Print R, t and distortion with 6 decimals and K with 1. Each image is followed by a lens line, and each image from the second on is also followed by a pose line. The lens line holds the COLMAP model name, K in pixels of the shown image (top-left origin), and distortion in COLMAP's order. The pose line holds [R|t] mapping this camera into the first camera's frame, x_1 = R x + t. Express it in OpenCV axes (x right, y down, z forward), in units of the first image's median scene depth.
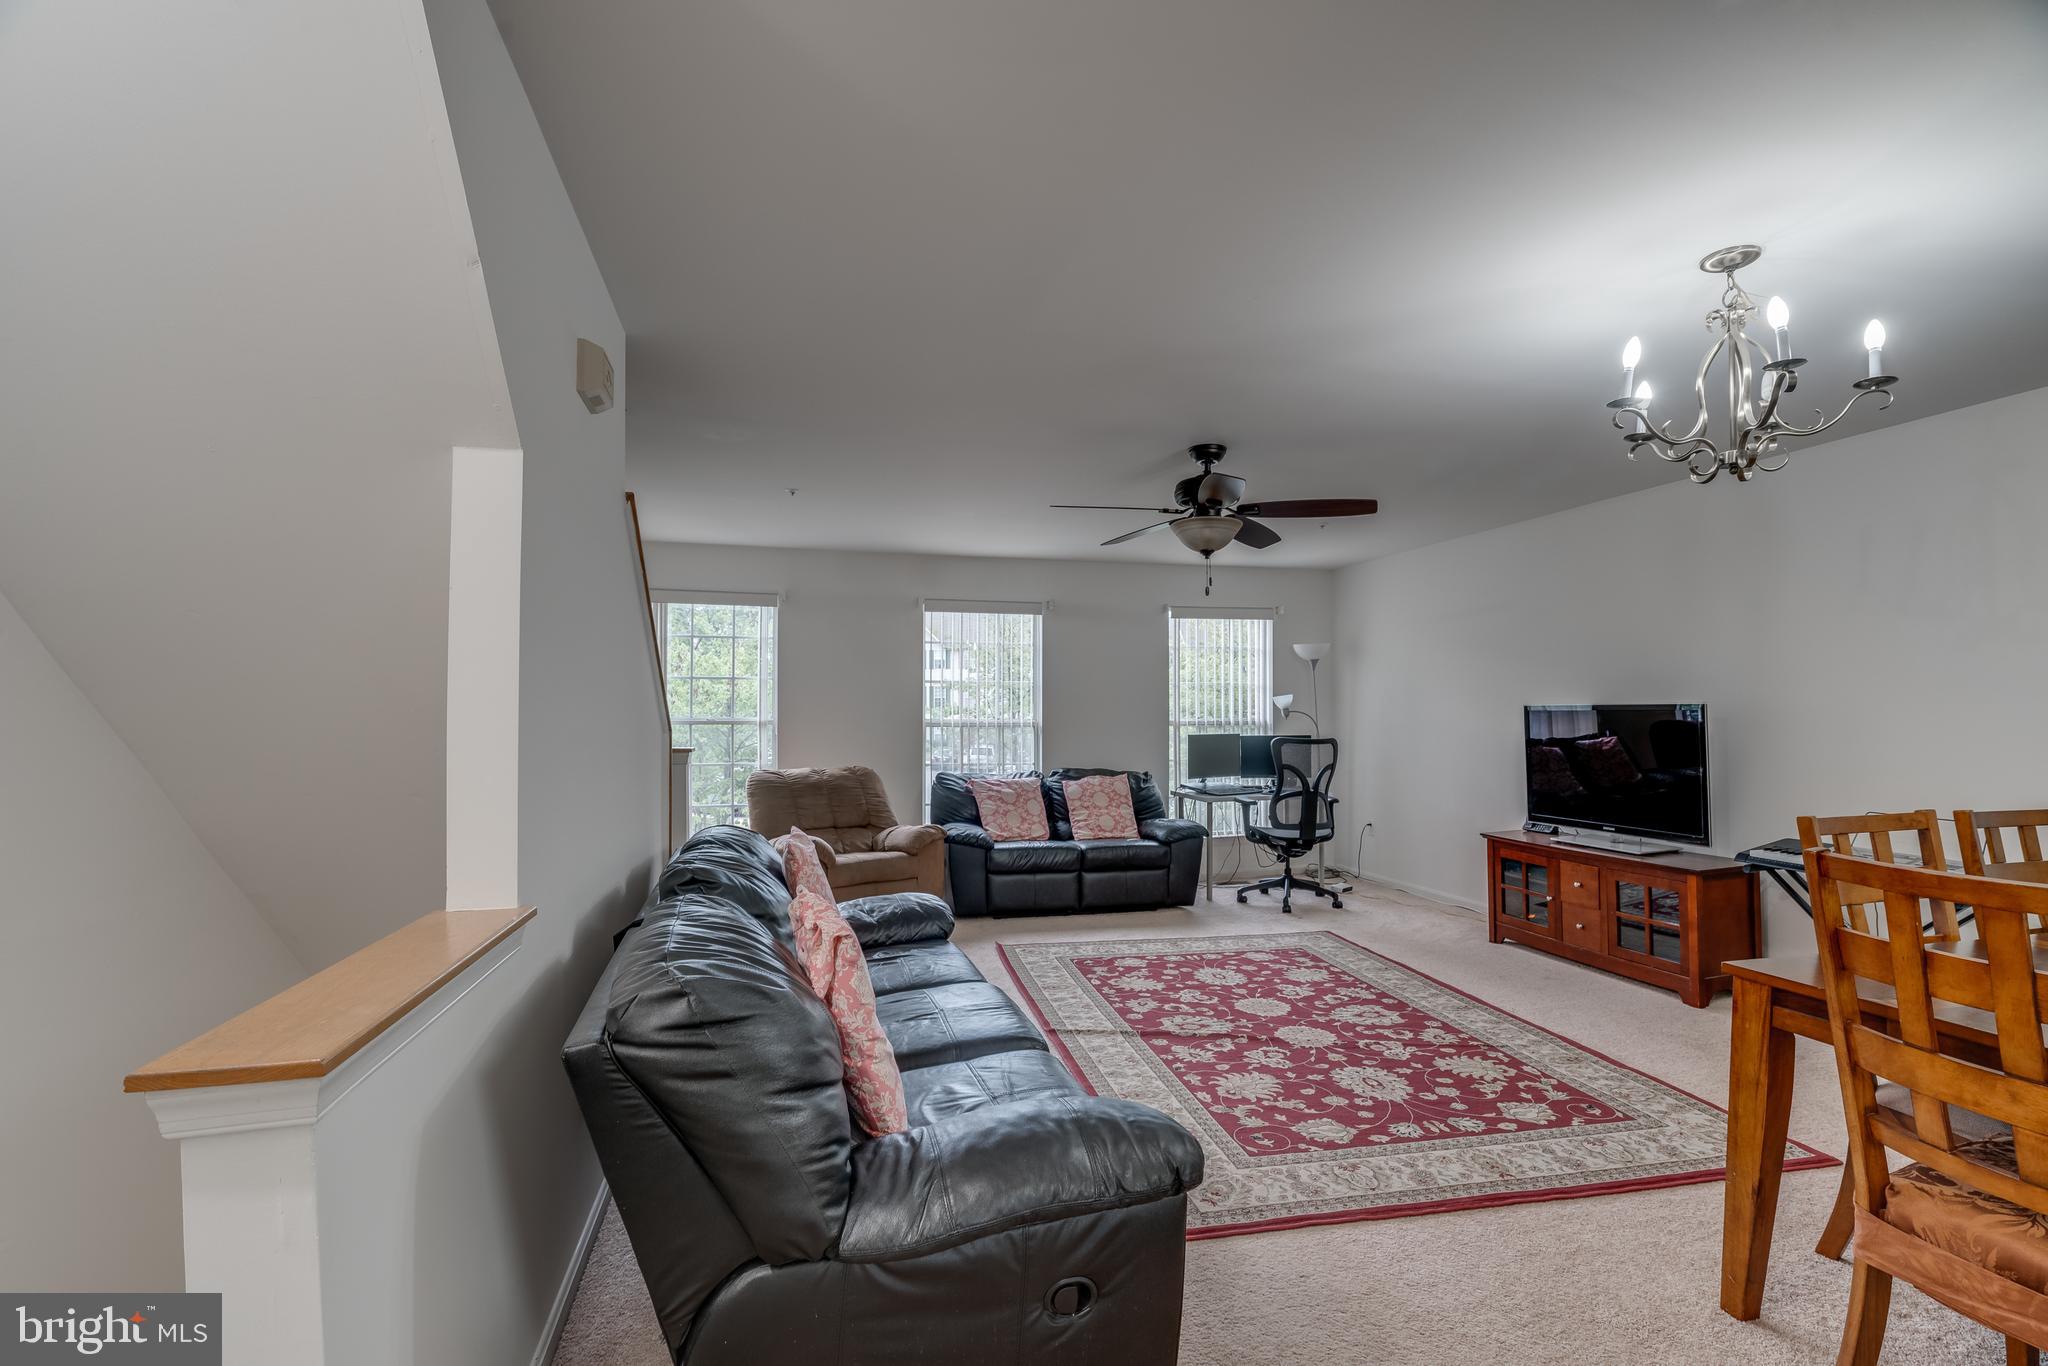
lens RADIAL K [[932.2, 0, 1002.8], [0, 932.2, 696.3], [0, 0, 1]] dist [-0.050508, 0.018834]
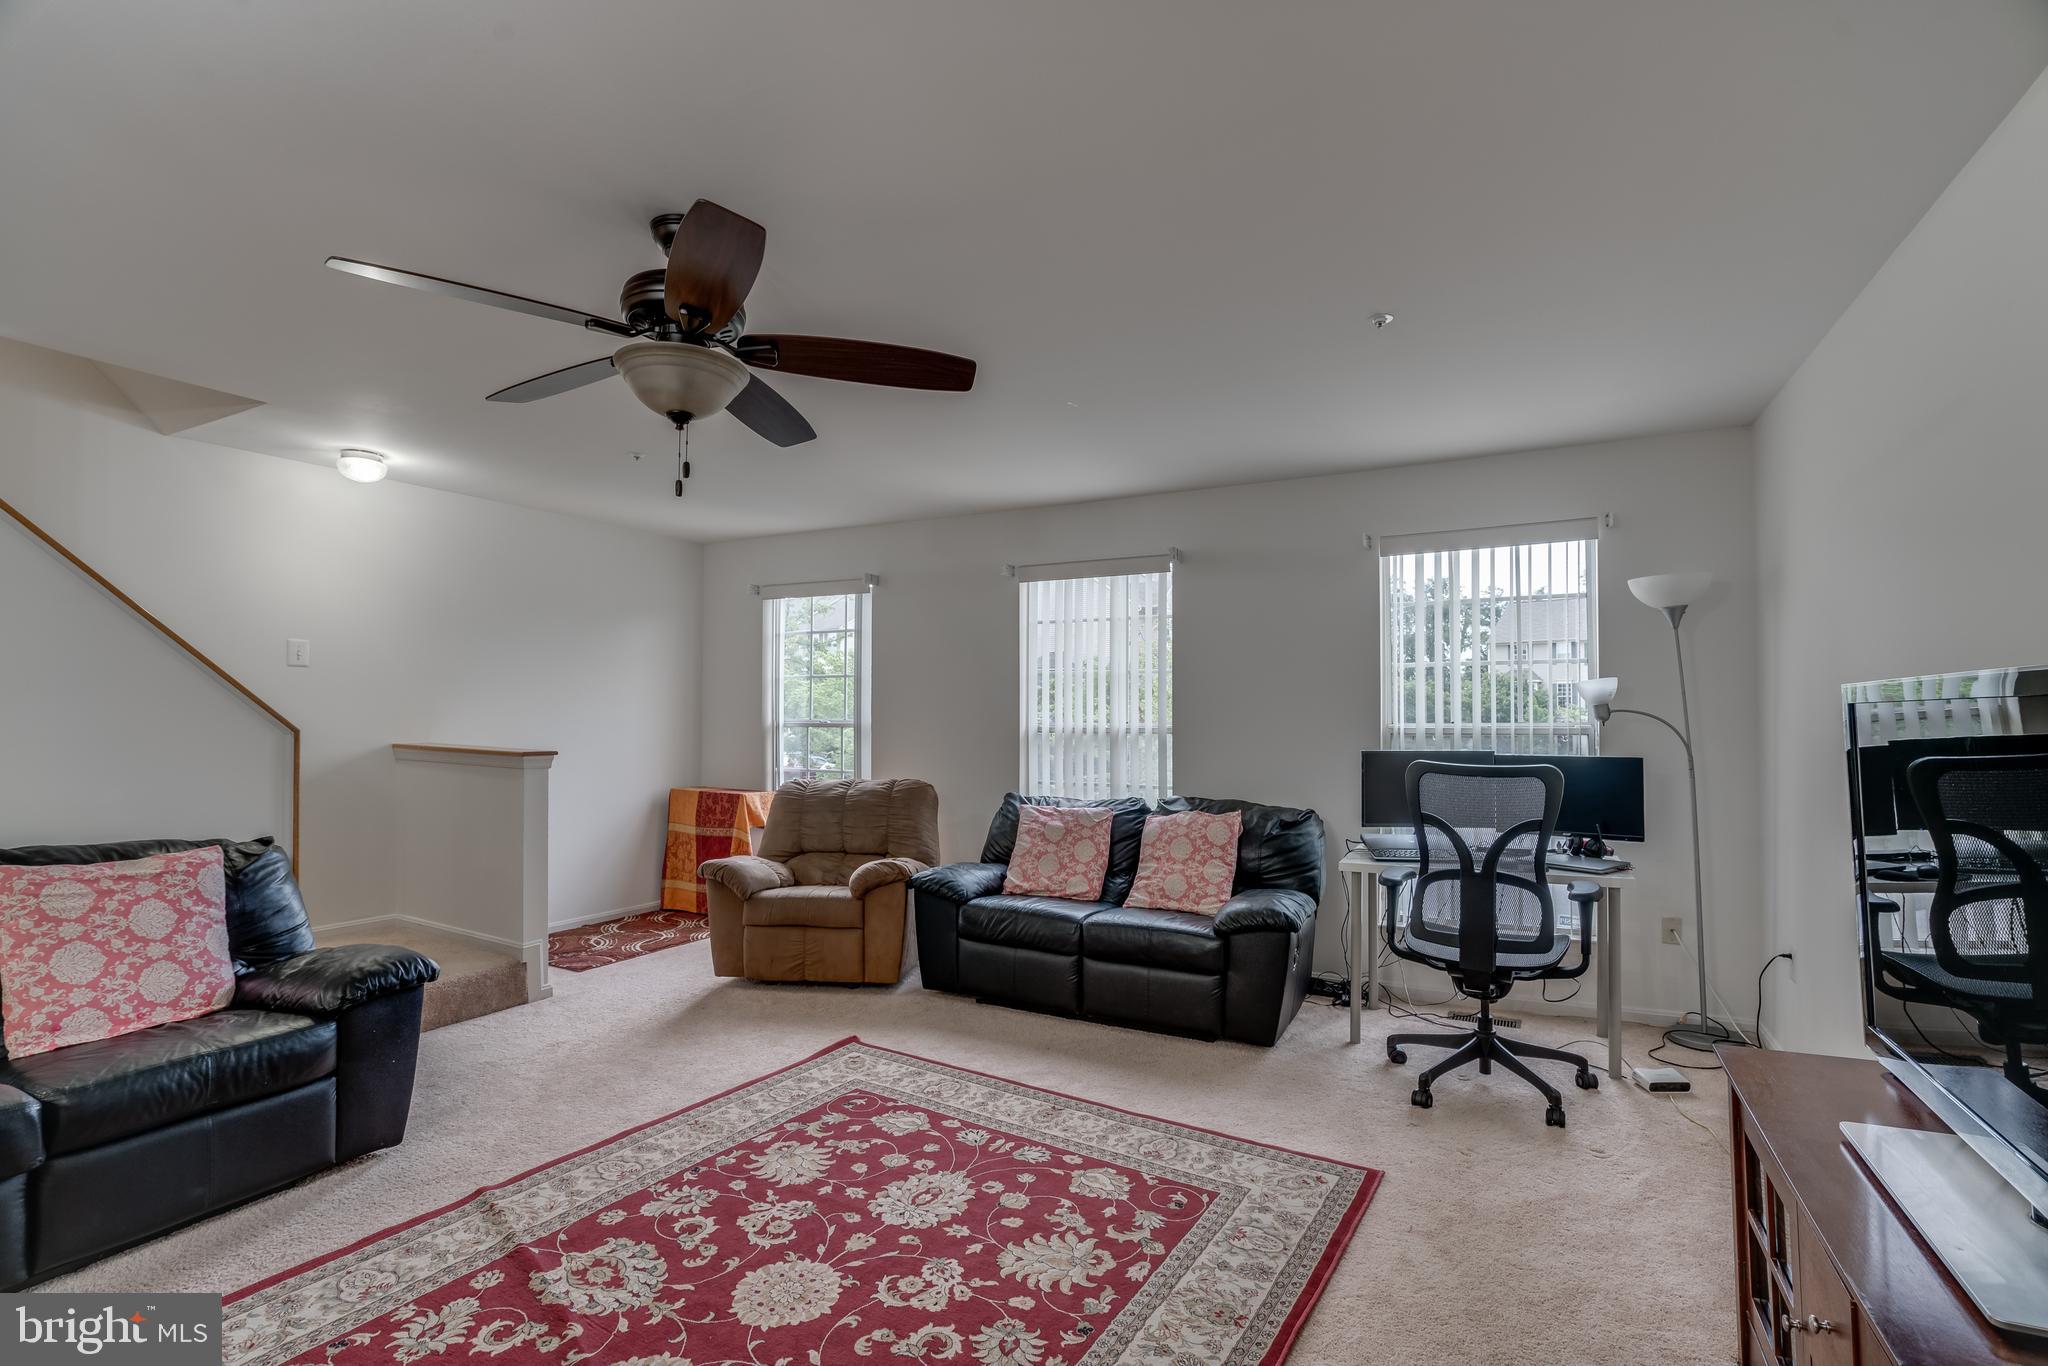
lens RADIAL K [[932.2, 0, 1002.8], [0, 932.2, 696.3], [0, 0, 1]] dist [-0.050508, 0.018834]
pose [[0.746640, -0.010135, -0.665151, 0.619392], [0.009728, 0.999943, -0.004317, 0.011372], [0.665157, -0.003247, 0.746697, 0.619725]]
